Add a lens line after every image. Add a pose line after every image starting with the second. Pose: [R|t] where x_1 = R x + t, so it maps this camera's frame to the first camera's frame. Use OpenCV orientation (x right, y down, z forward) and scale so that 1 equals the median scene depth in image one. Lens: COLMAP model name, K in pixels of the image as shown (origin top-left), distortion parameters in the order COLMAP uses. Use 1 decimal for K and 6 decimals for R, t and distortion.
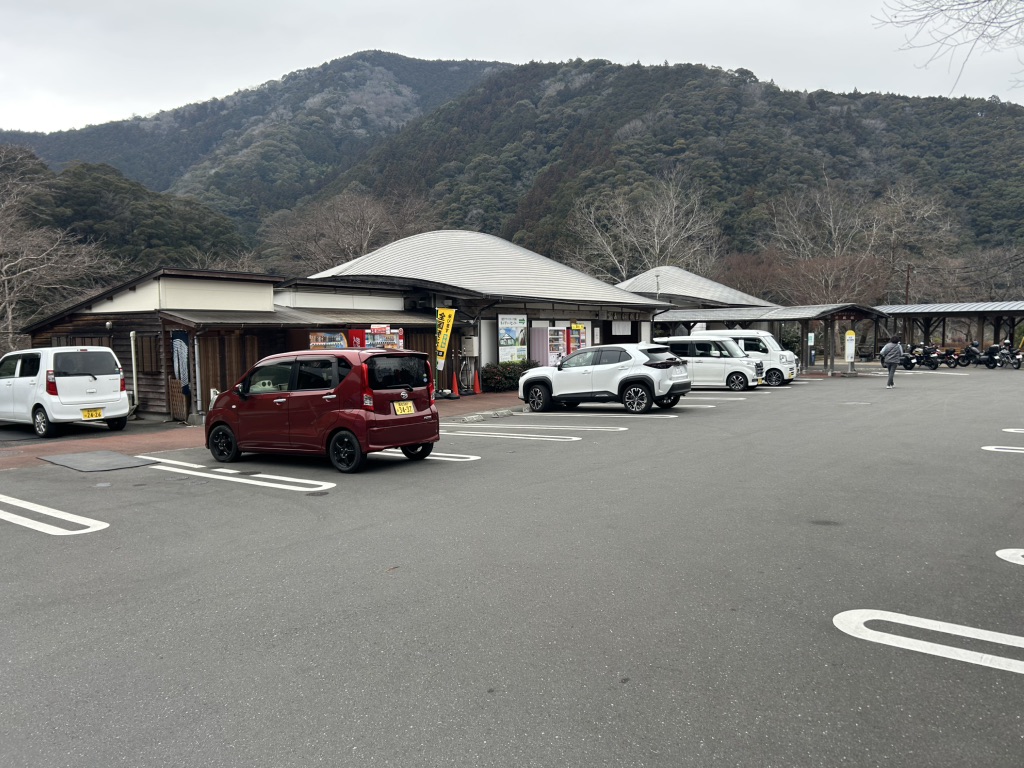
lens RADIAL K [[769.7, 0, 512.0], [0, 769.7, 384.0], [0, 0, 1]] dist [0.059529, -0.069572]
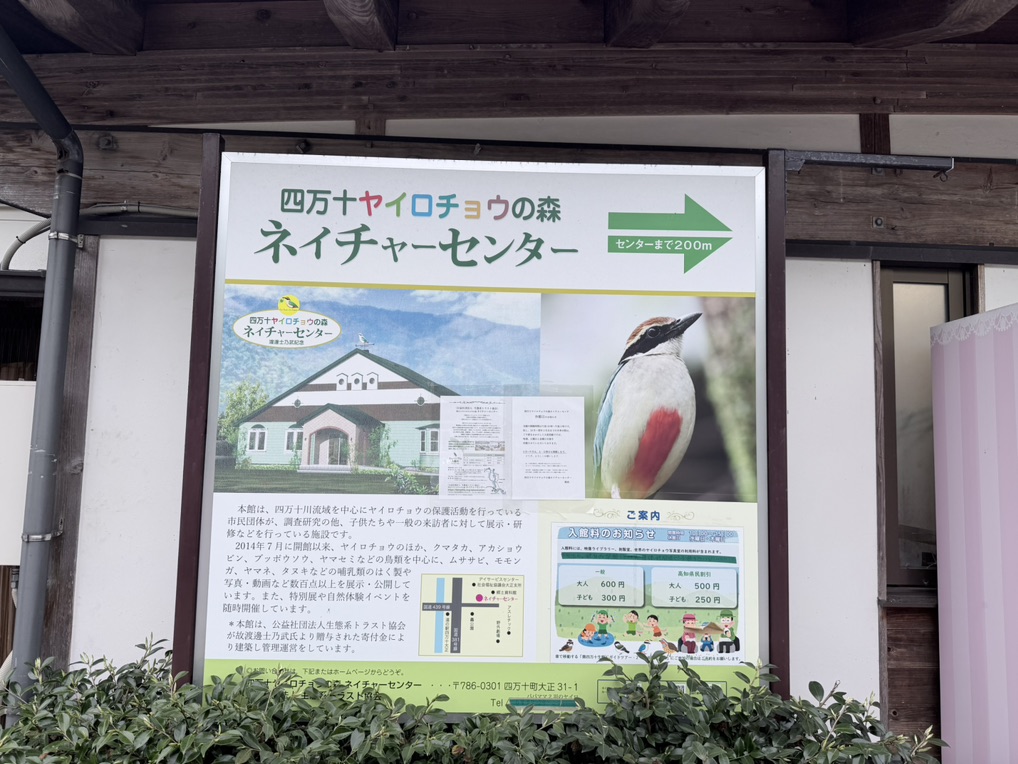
lens RADIAL K [[765.2, 0, 509.0], [0, 765.2, 382.0], [0, 0, 1]] dist [0.059529, -0.069572]
pose [[0.583796, -0.038350, -0.810994, 0.071101], [-0.084691, 0.990558, -0.107807, -0.049073], [0.807471, 0.131621, 0.575036, 0.875257]]
